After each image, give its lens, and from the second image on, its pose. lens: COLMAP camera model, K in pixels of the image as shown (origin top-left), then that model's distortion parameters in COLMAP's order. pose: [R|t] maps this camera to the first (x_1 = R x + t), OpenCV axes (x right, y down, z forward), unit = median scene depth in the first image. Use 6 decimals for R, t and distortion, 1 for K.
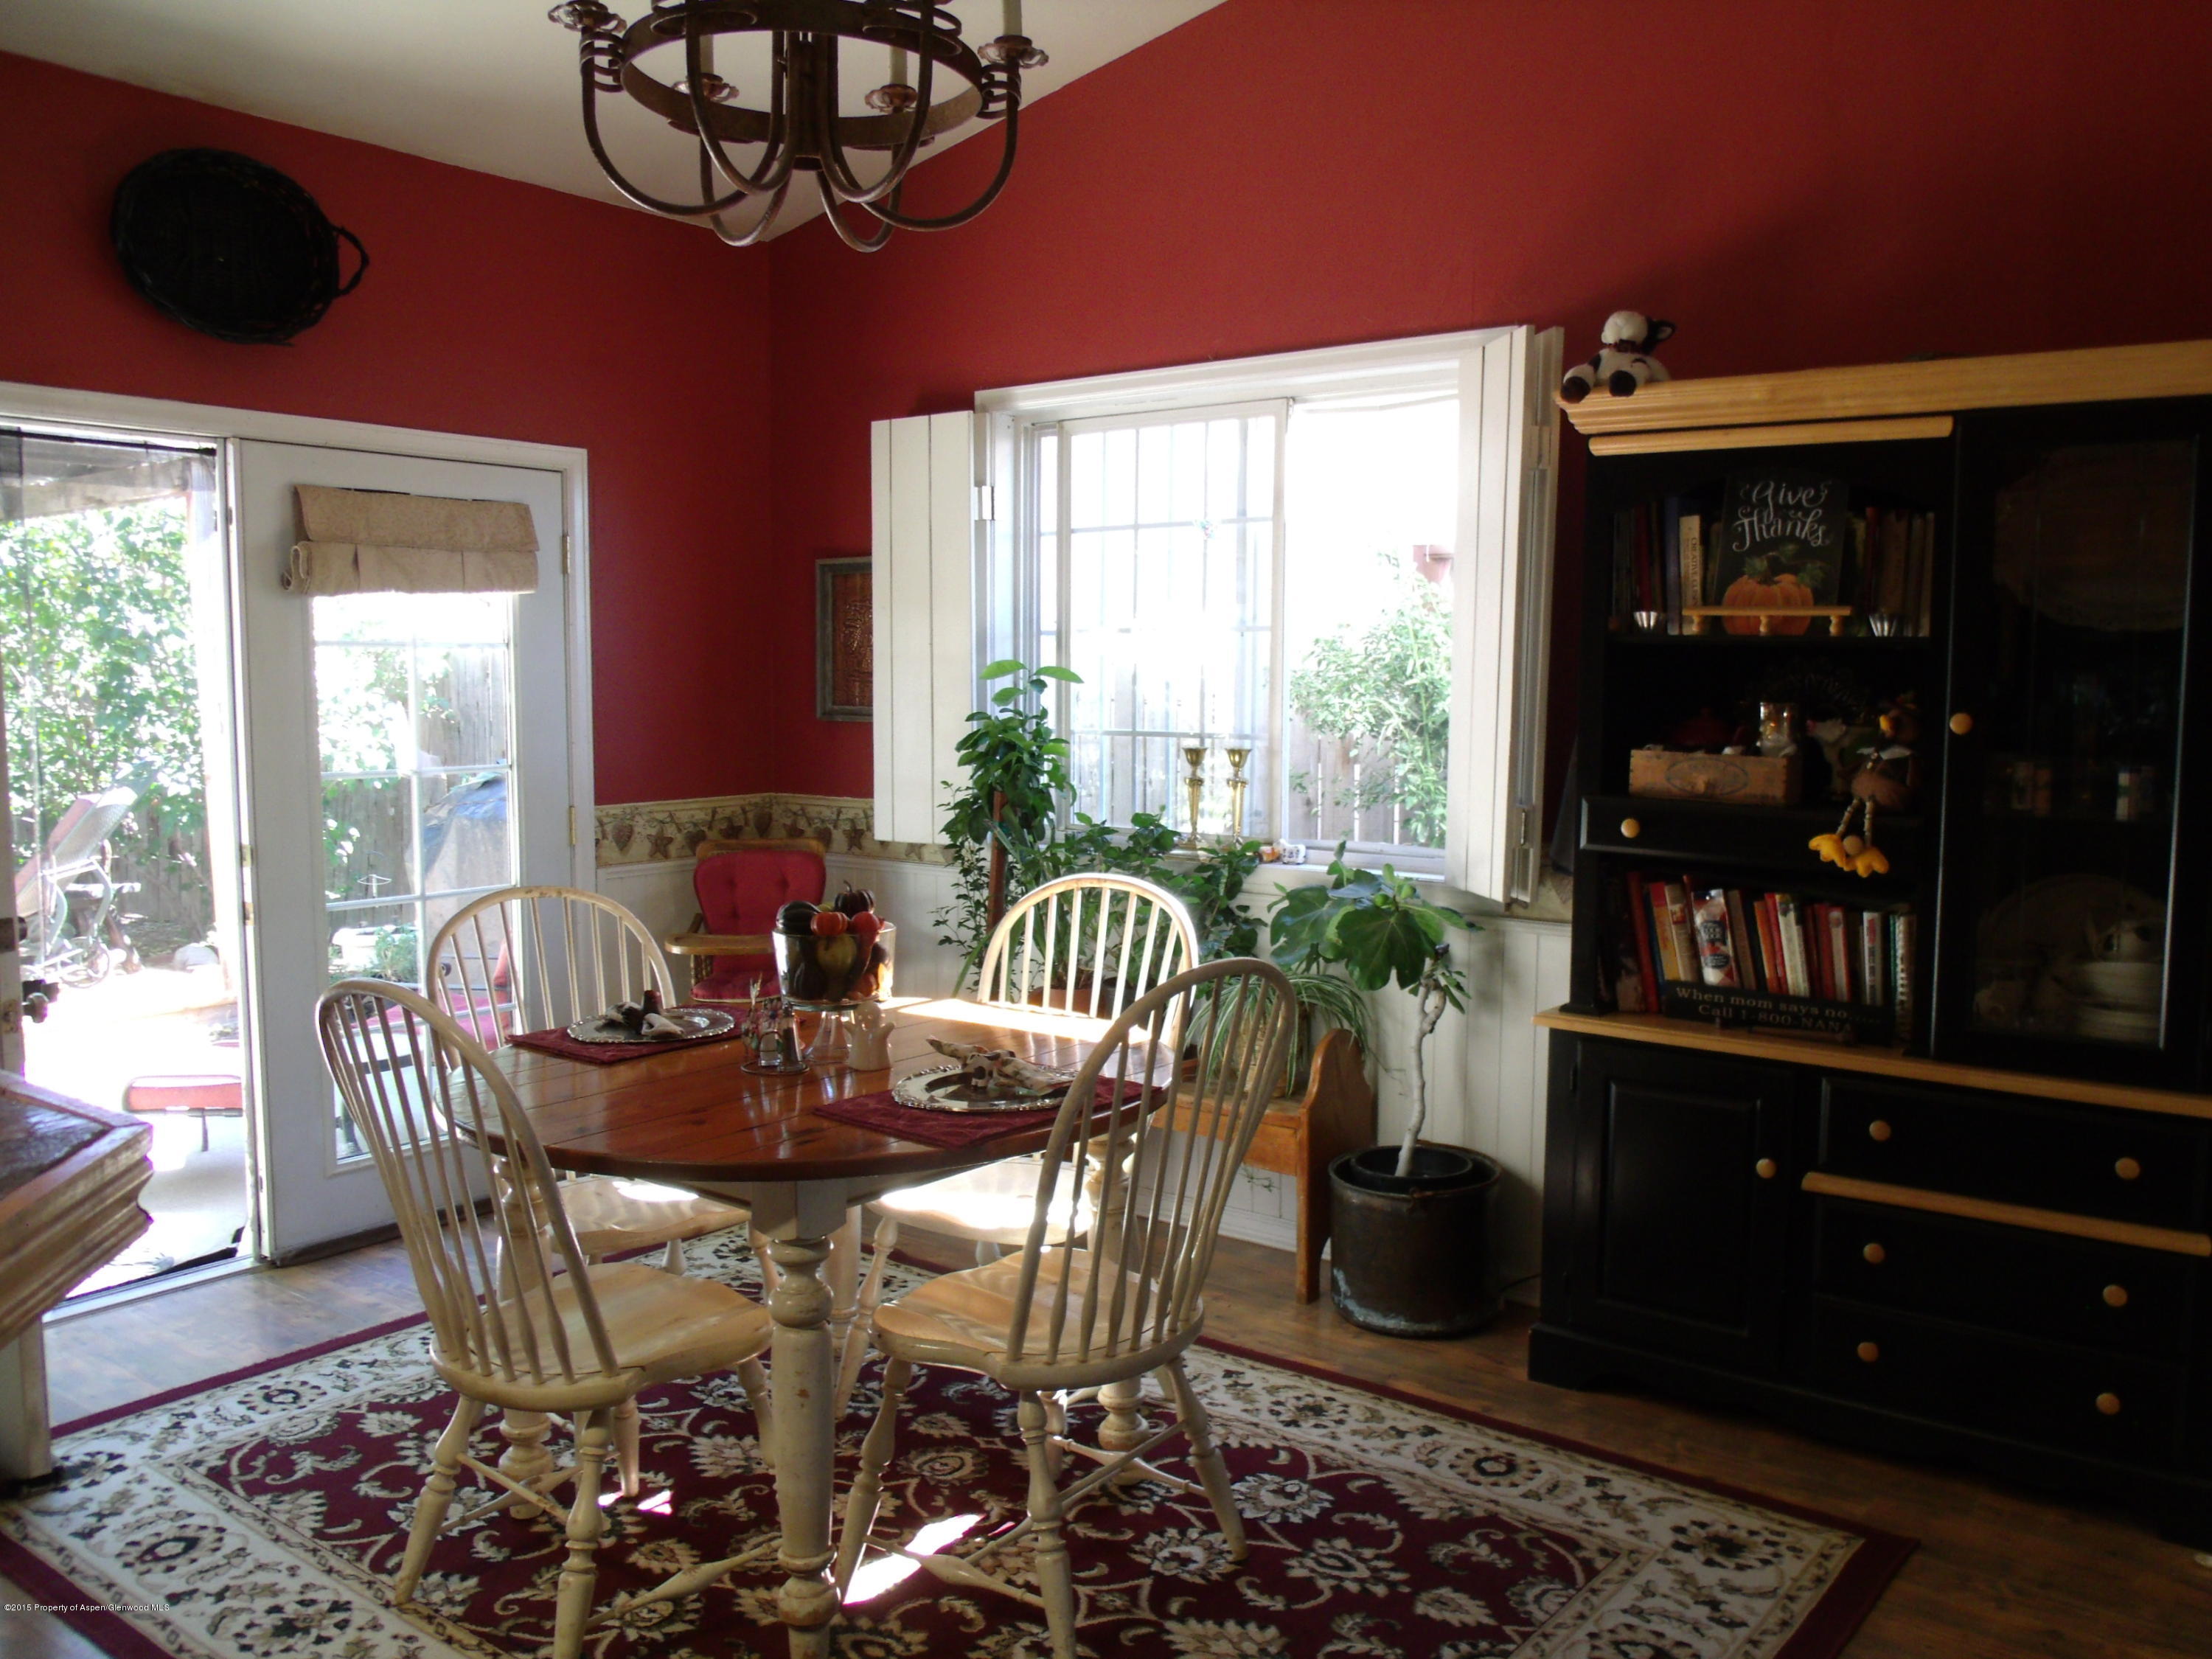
lens RADIAL K [[1764.1, 0, 1106.1], [0, 1764.1, 830.4], [0, 0, 1]] dist [0.034633, -0.058849]
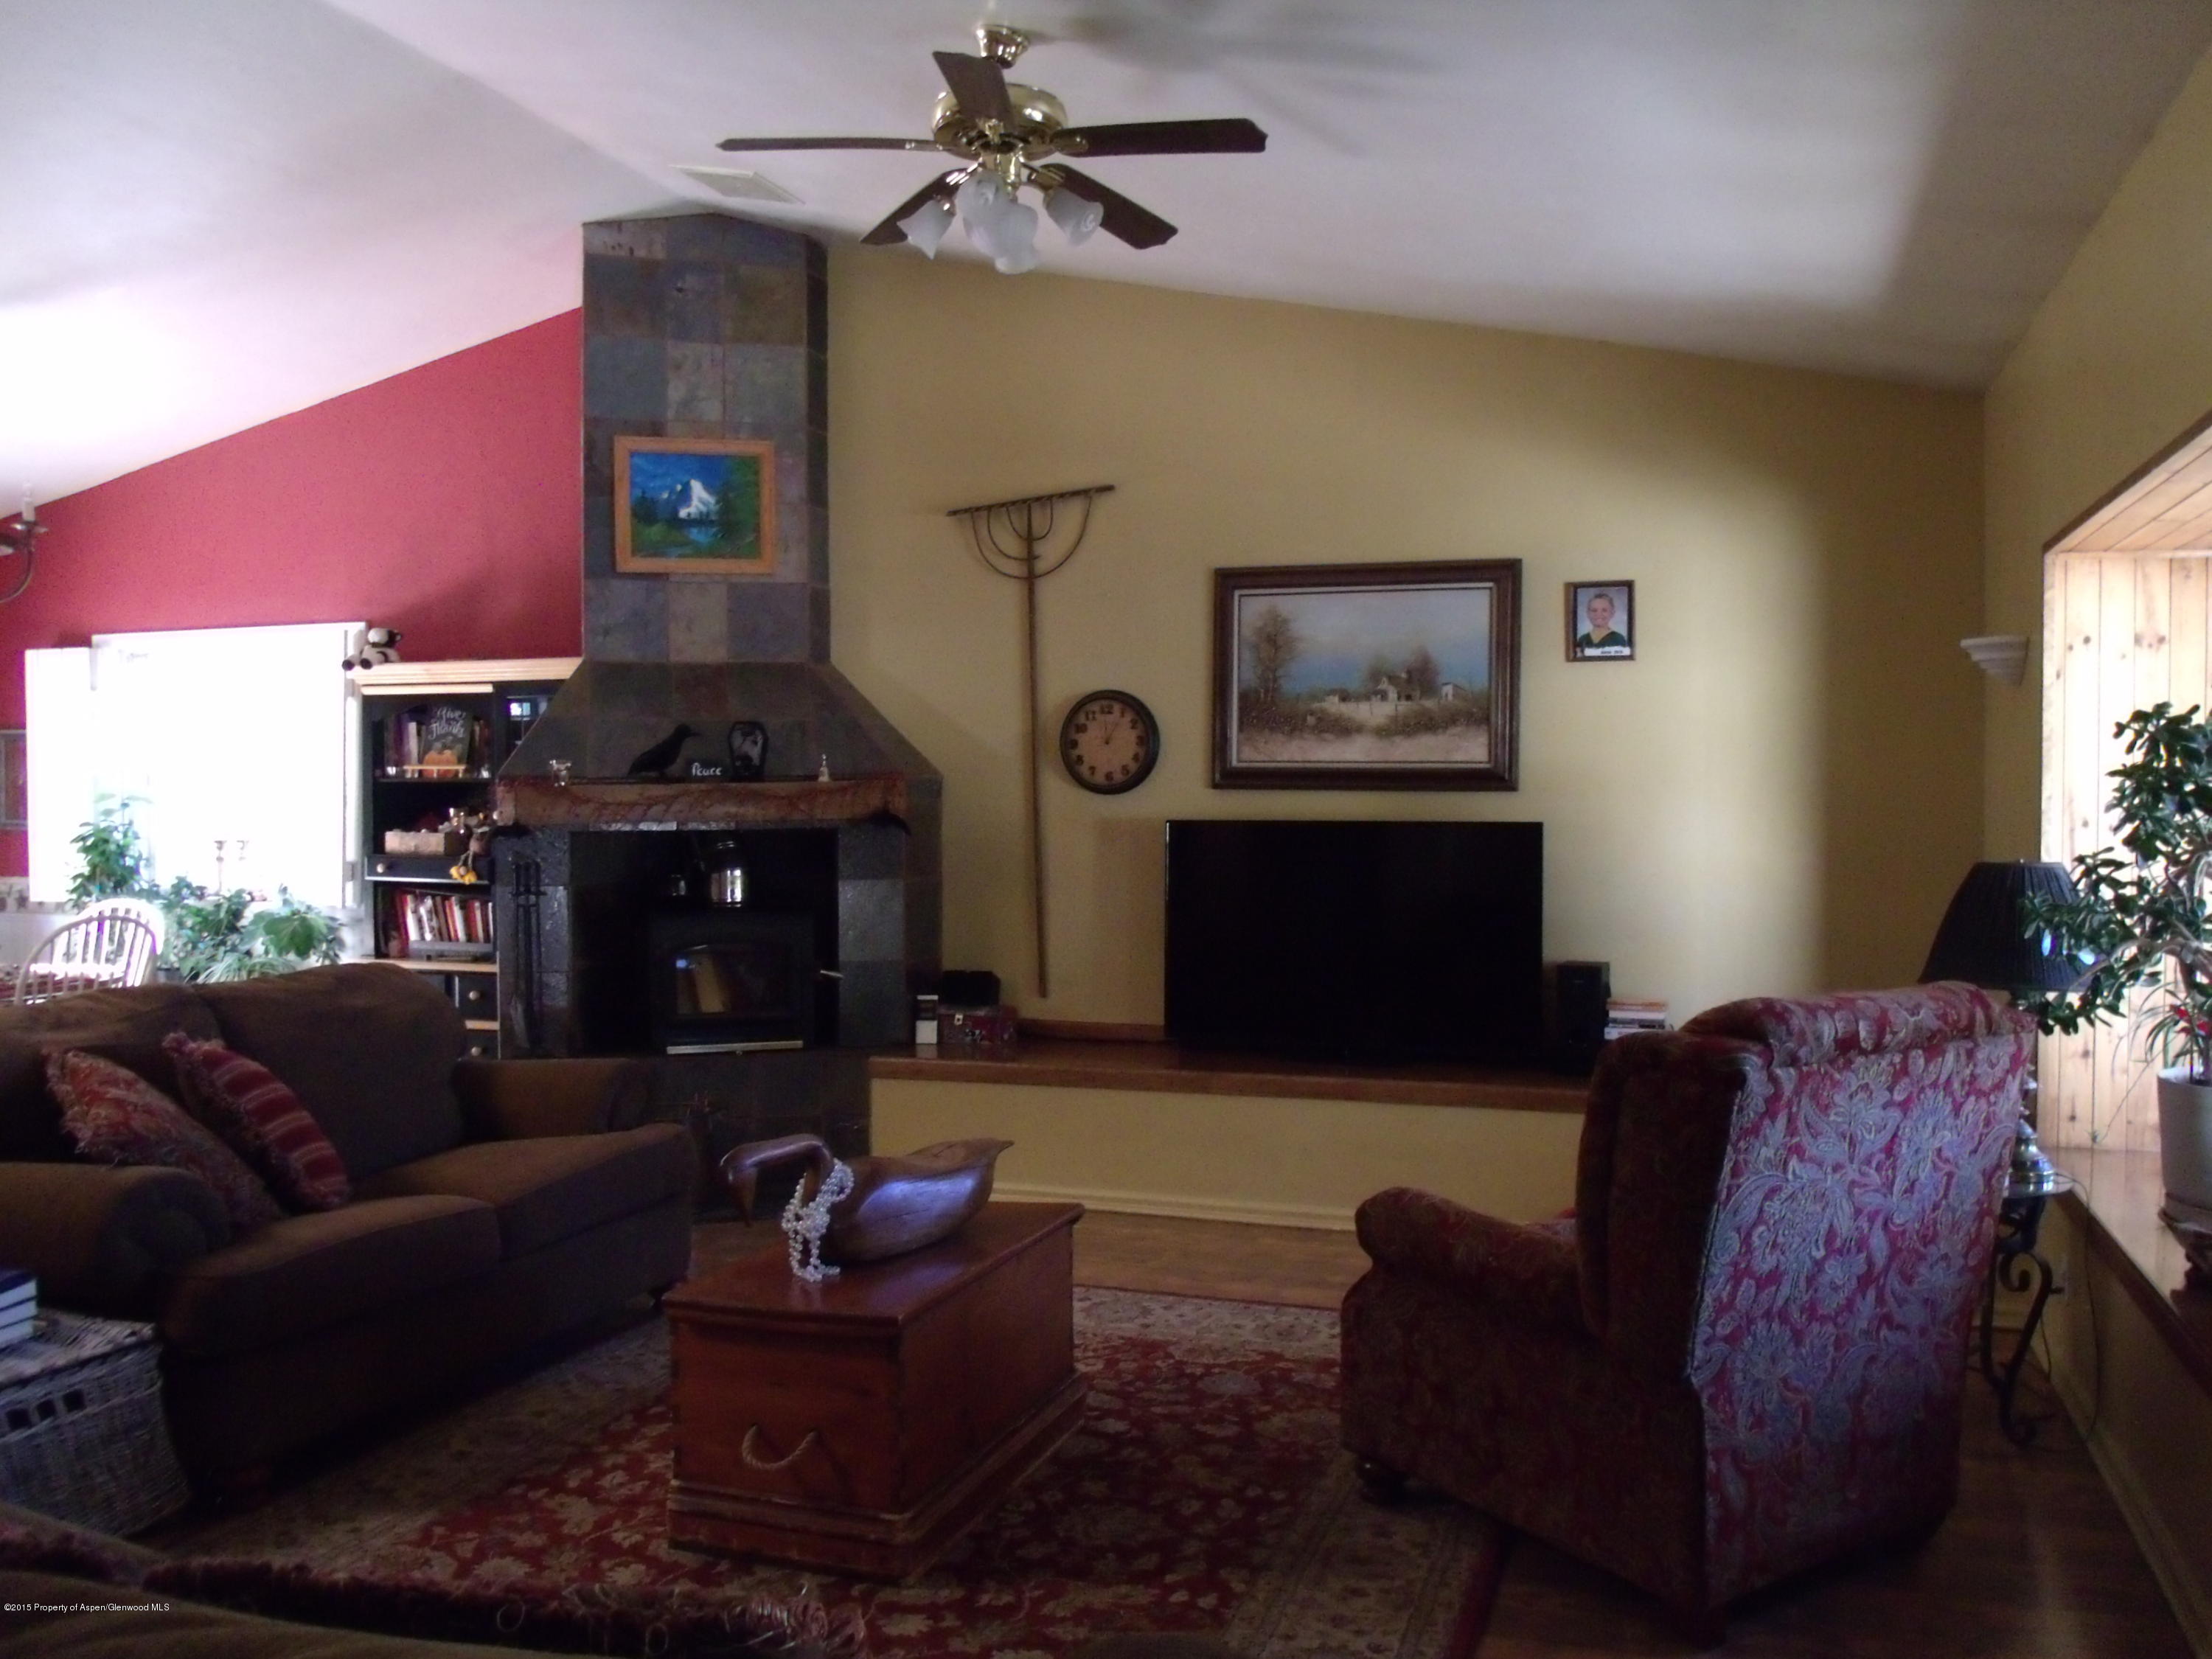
lens RADIAL K [[1764.1, 0, 1104.2], [0, 1764.1, 830.8], [0, 0, 1]] dist [0.034633, -0.058849]
pose [[0.955109, -0.023857, 0.295292, 0.494176], [0.042660, 0.997439, -0.057399, 0.112241], [-0.293166, 0.067419, 0.953681, -1.281973]]
